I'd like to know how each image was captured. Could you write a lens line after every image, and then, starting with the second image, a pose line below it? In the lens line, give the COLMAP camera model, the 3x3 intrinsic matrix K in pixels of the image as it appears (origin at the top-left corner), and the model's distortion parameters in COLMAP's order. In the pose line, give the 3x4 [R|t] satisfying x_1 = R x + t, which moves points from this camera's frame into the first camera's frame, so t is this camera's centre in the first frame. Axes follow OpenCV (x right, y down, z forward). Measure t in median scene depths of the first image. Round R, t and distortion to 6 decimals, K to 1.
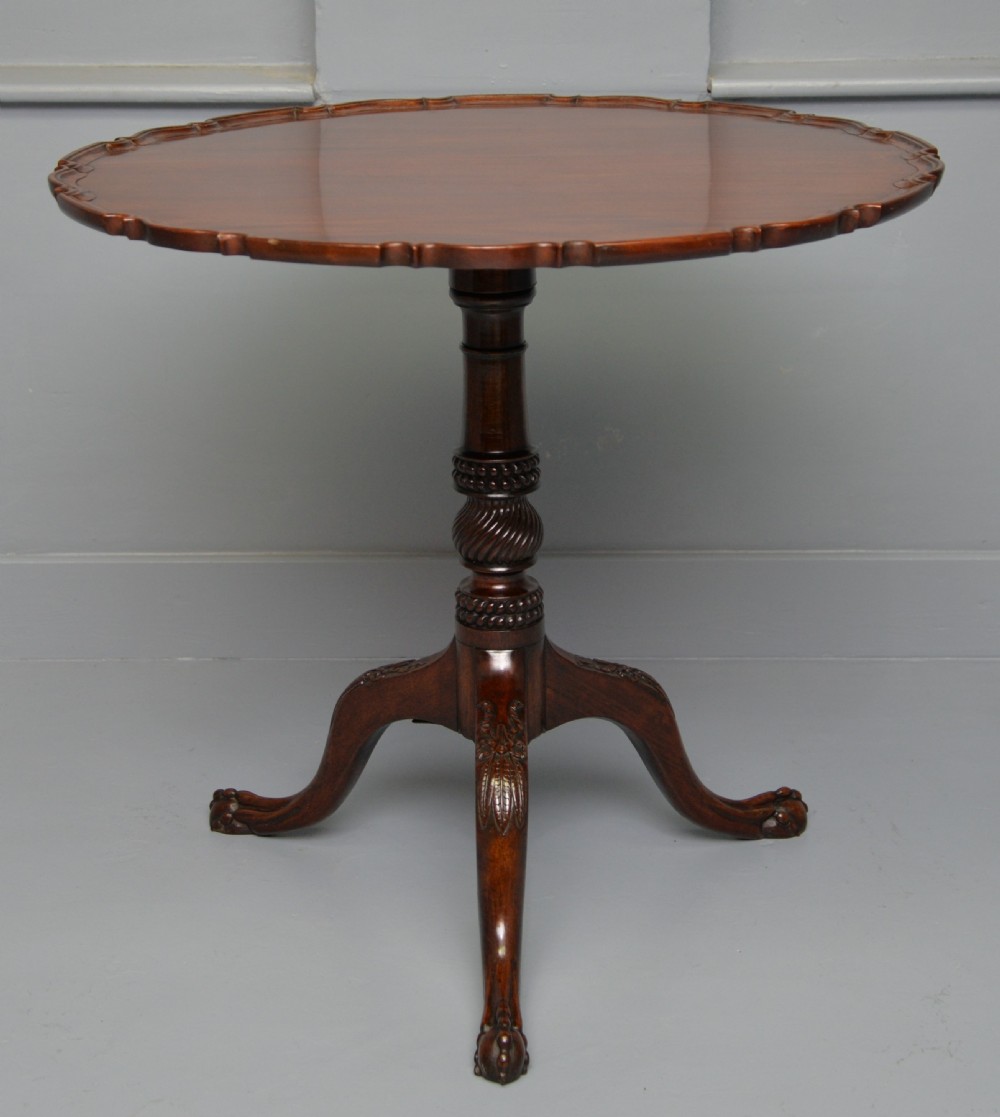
lens RADIAL K [[2654.1, 0, 483.4], [0, 2654.1, 407.7], [0, 0, 1]] dist [0.110604, 0.000000]
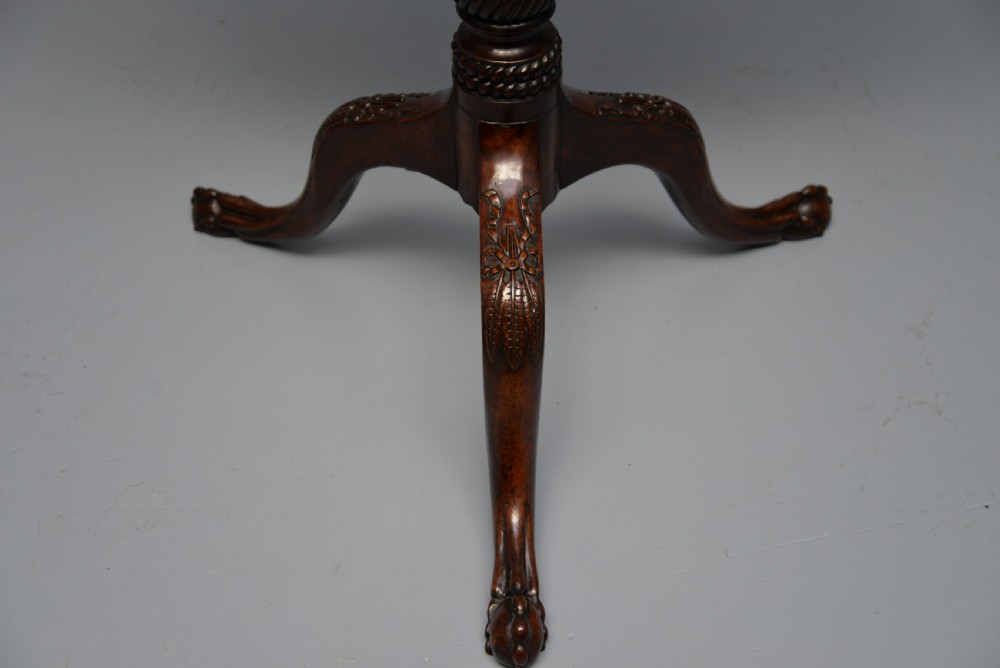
lens RADIAL K [[1504.0, 0, 494.5], [0, 1504.0, 356.2], [0, 0, 1]] dist [0.322370, 0.000000]
pose [[0.999770, -0.013496, 0.016645, -0.006803], [0.003386, 0.866480, 0.499200, -0.078105], [-0.021160, -0.499029, 0.866327, 0.561559]]
